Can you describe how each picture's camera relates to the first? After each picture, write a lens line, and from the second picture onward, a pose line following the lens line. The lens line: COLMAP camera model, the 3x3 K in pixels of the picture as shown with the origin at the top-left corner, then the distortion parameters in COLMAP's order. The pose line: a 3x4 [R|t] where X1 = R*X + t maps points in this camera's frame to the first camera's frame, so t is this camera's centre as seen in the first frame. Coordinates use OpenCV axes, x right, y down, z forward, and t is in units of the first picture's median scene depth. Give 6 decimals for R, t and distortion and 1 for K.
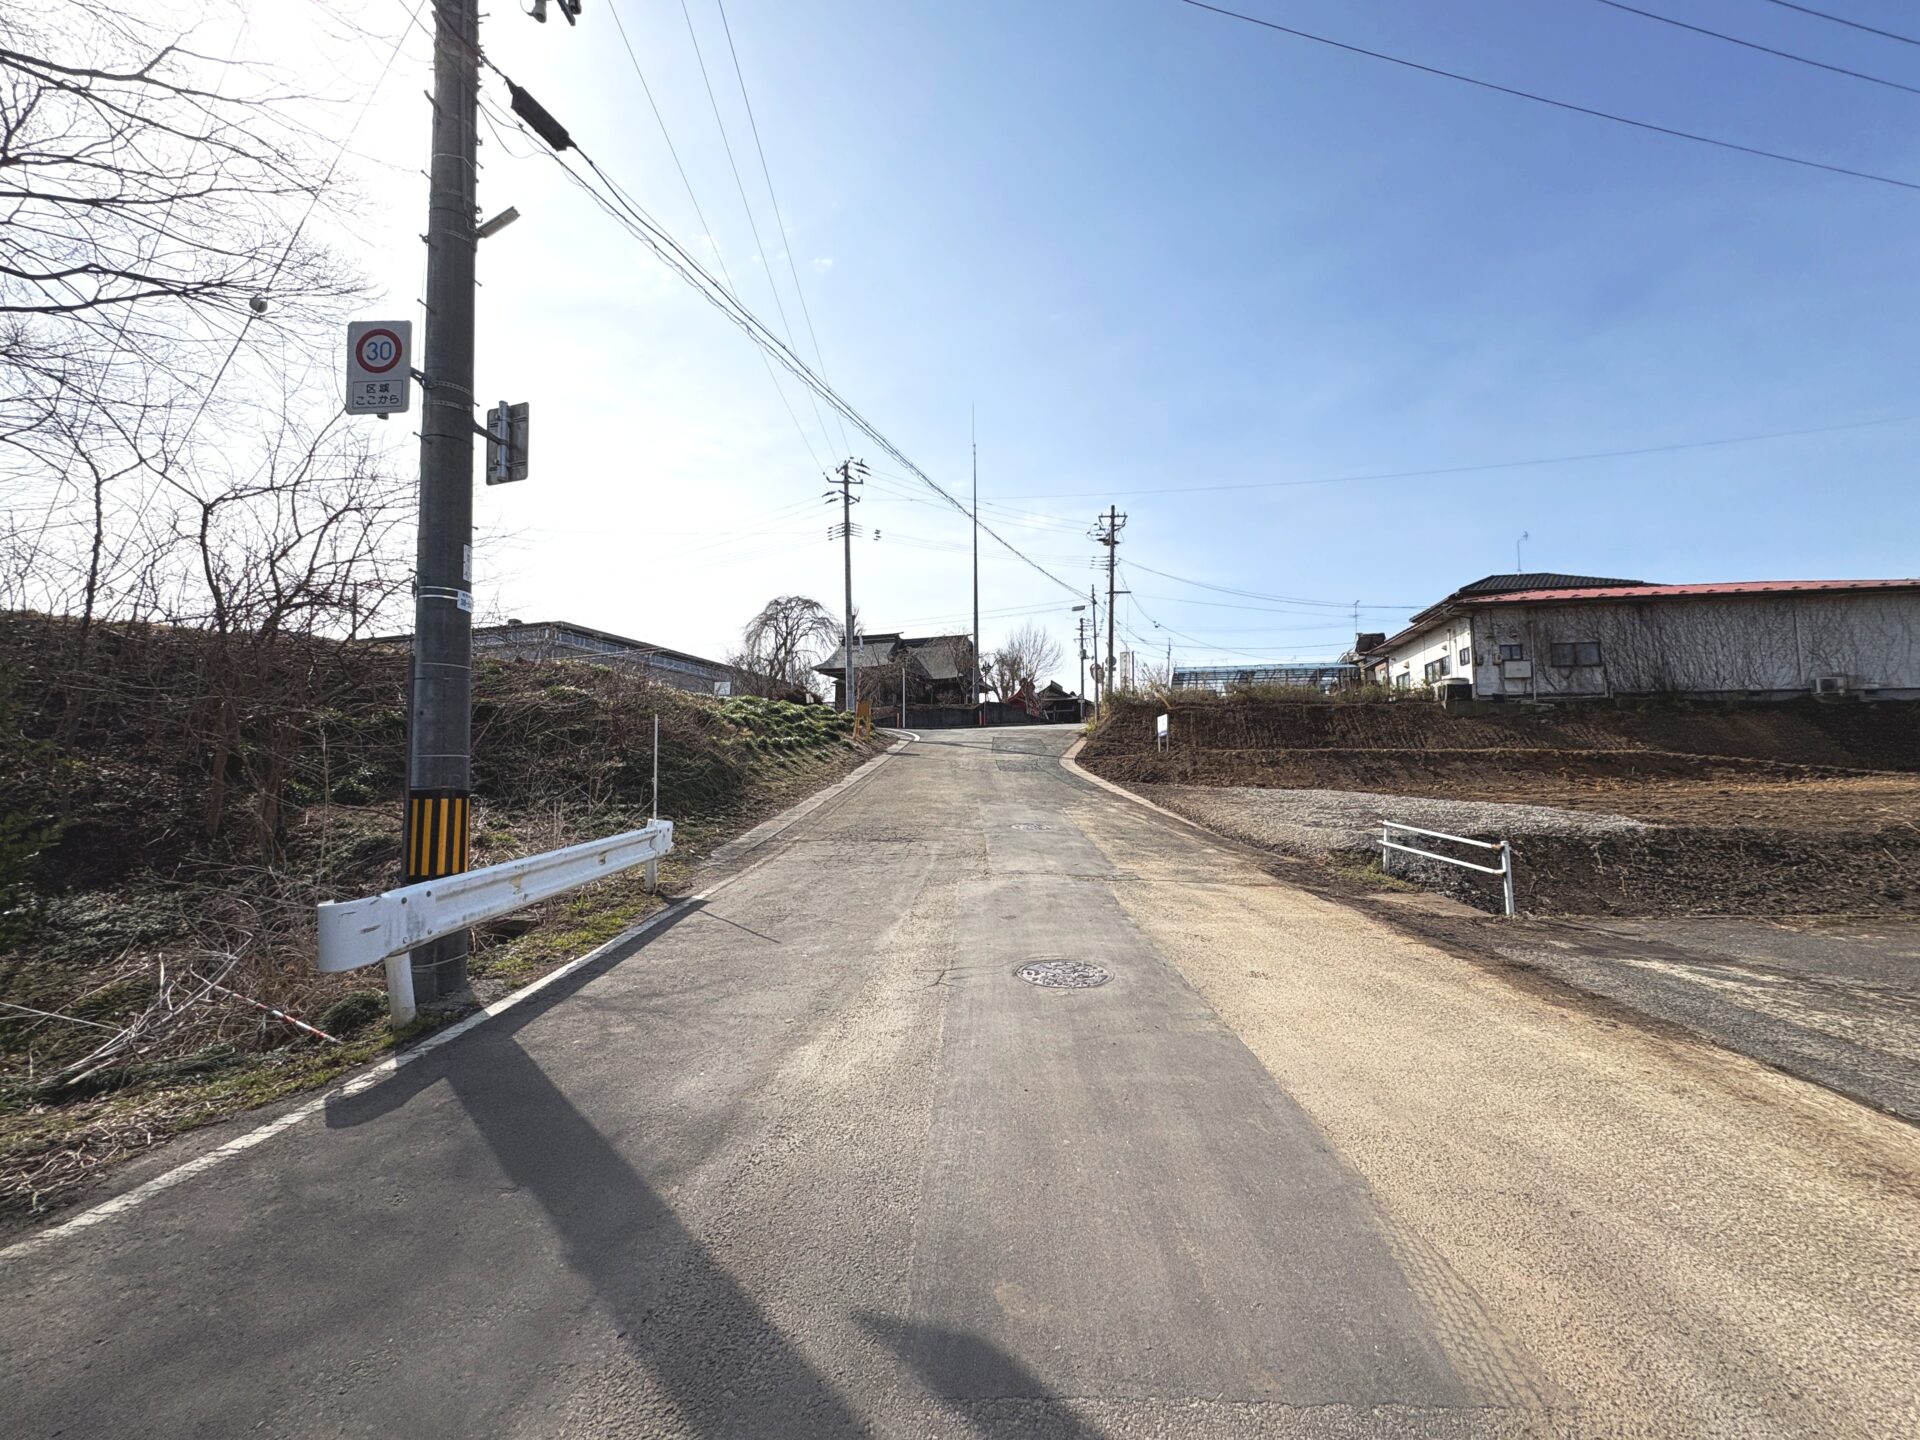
lens RADIAL K [[763.0, 0, 961.7], [0, 763.0, 724.7], [0, 0, 1]] dist [0.000142, 0.000203]
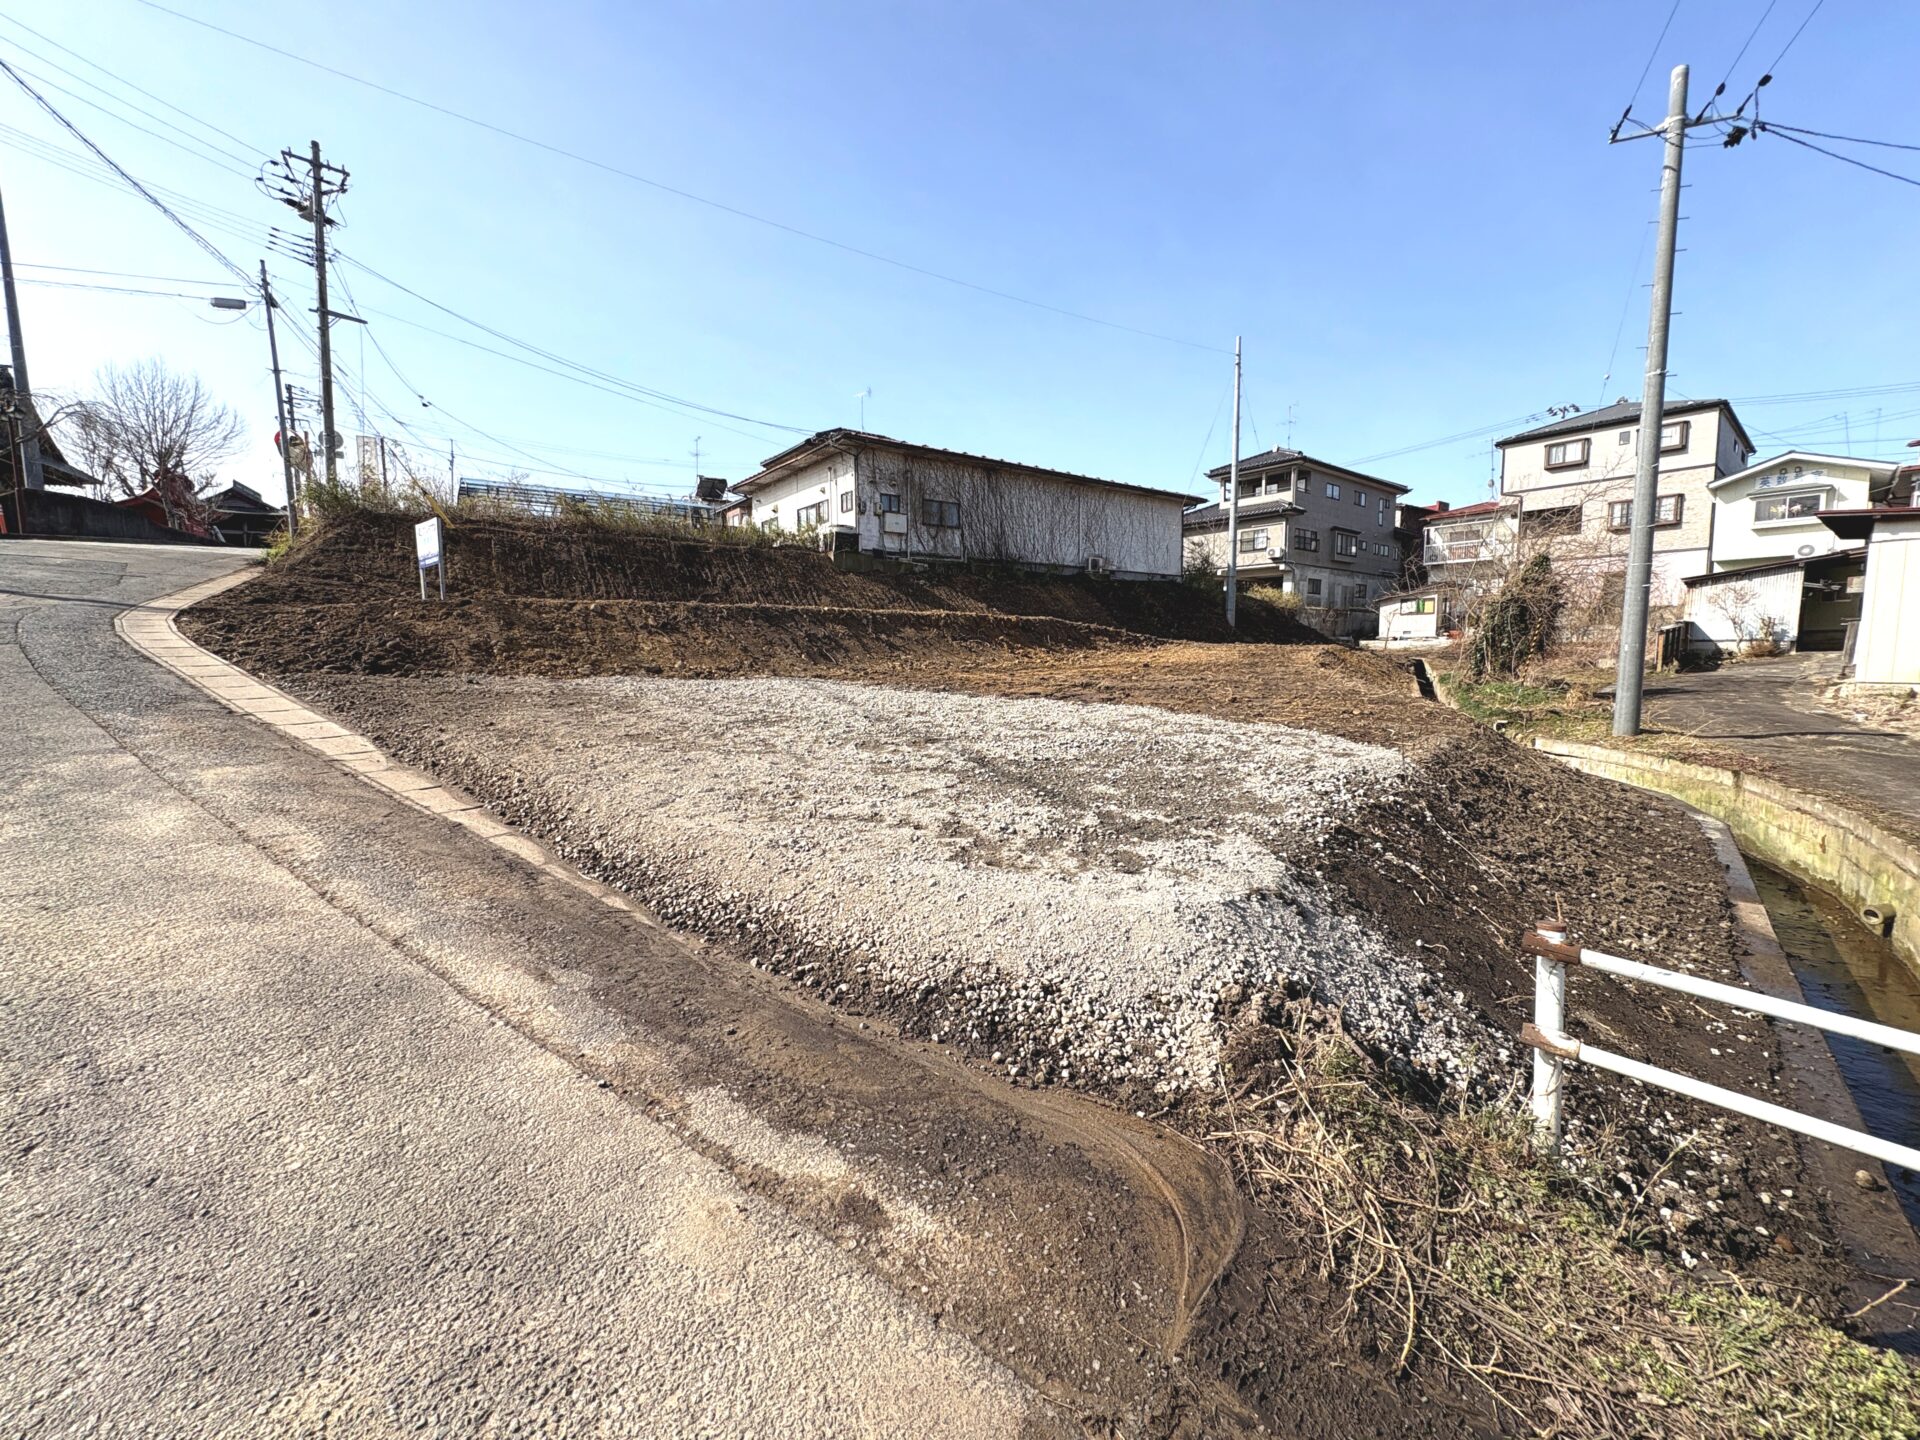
lens RADIAL K [[763.0, 0, 961.0], [0, 763.0, 717.9], [0, 0, 1]] dist [0.000142, 0.000203]
pose [[0.667923, -0.077739, 0.740159, 0.084503], [-0.054578, 0.986735, 0.152889, 0.011793], [-0.742226, -0.142514, 0.654821, 0.288986]]
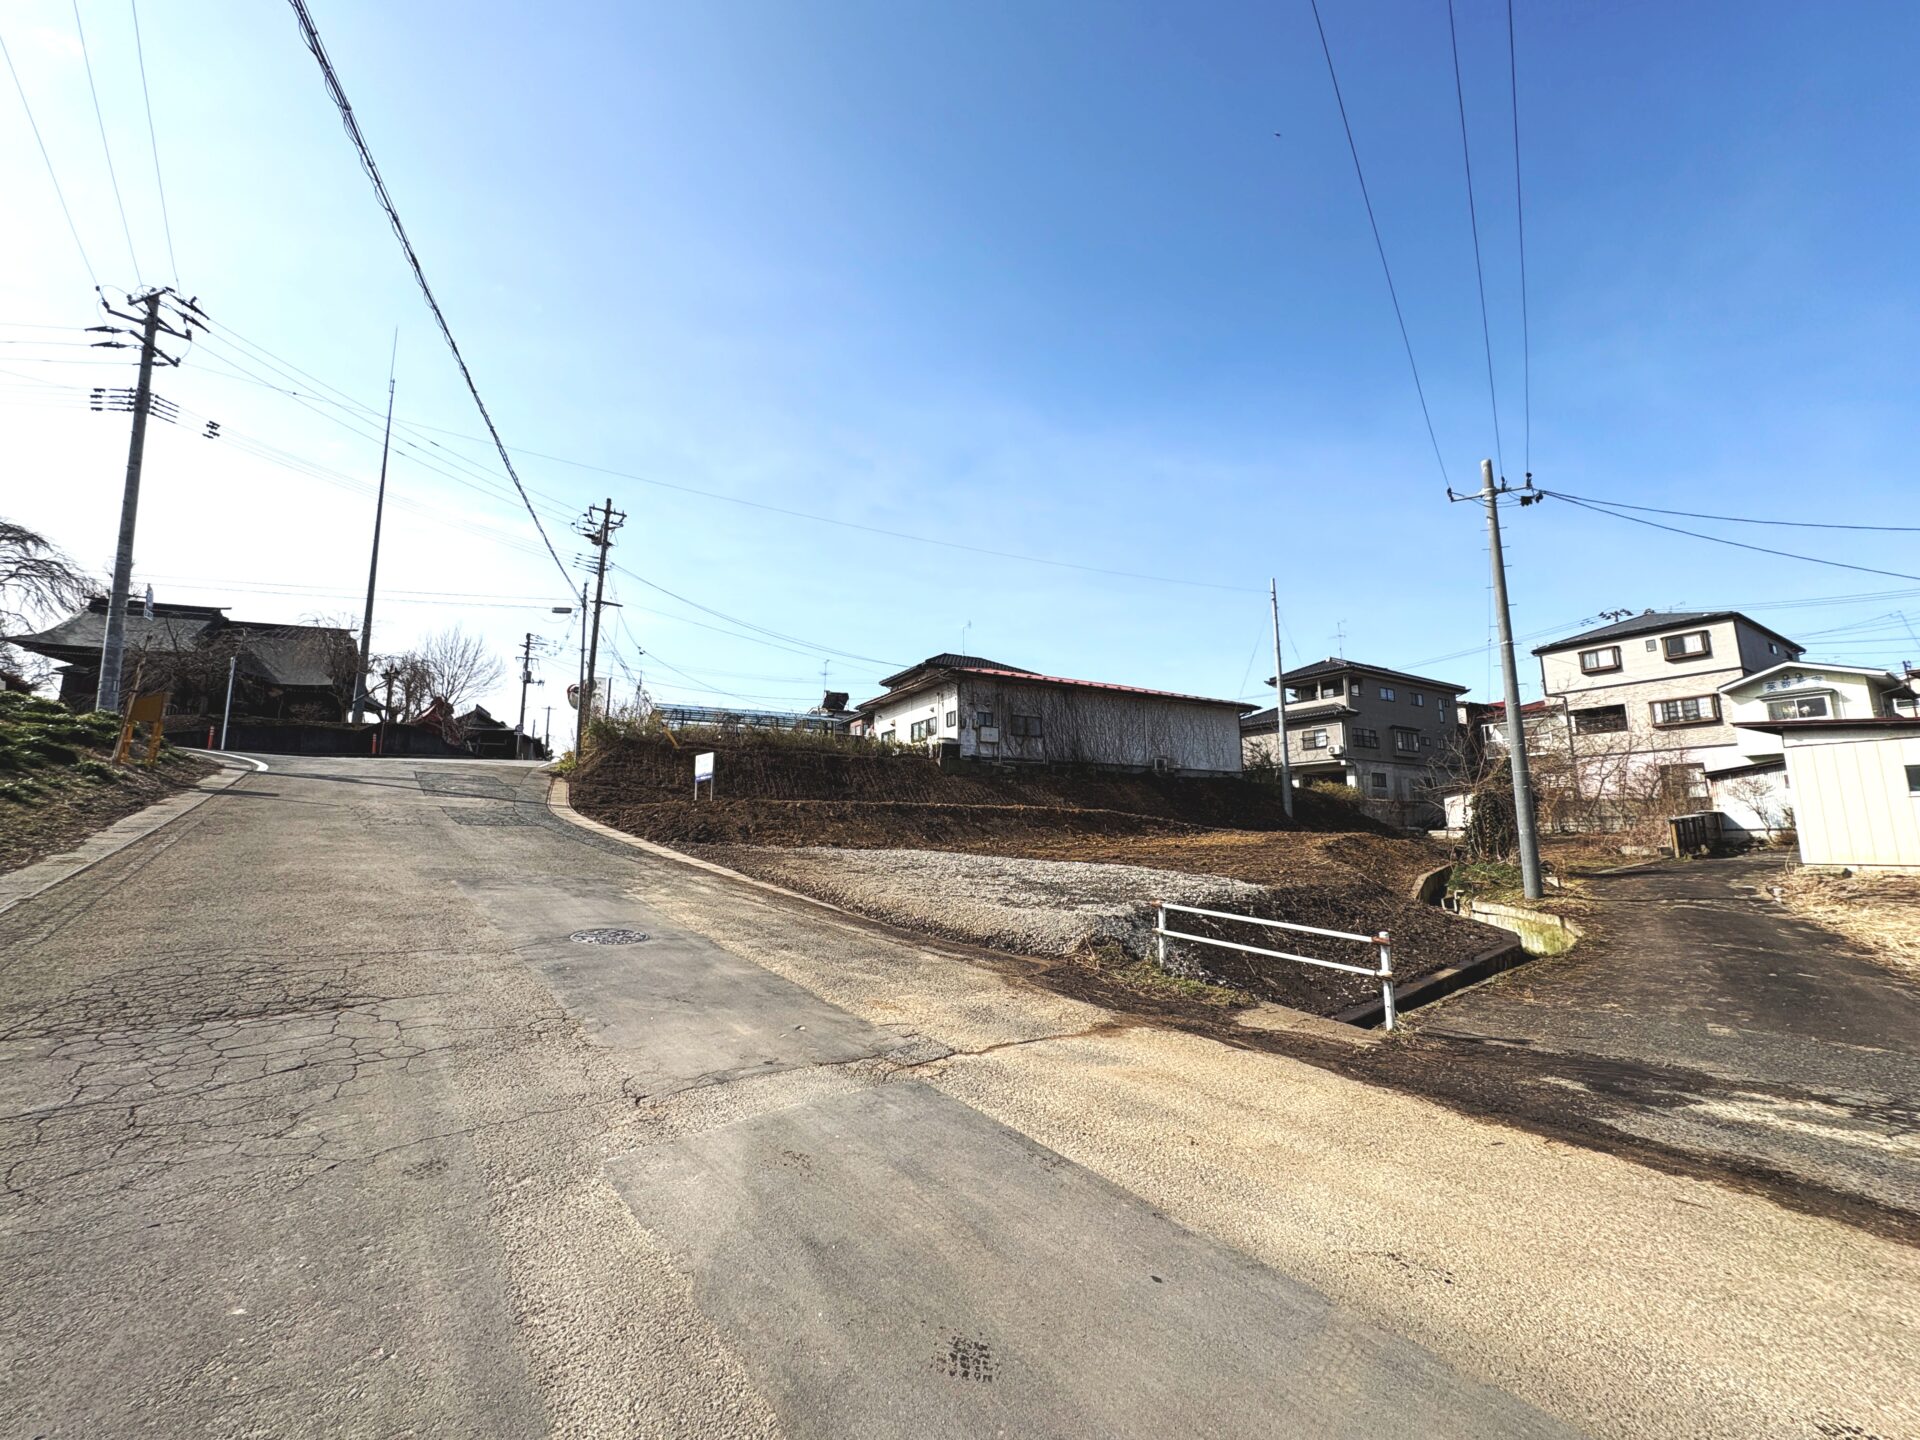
lens RADIAL K [[763.0, 0, 961.2], [0, 763.0, 720.5], [0, 0, 1]] dist [0.000142, 0.000203]
pose [[0.755745, 0.093270, 0.648190, -0.032573], [-0.048613, 0.995065, -0.086503, 0.005771], [-0.653059, 0.033864, 0.756550, 0.158044]]
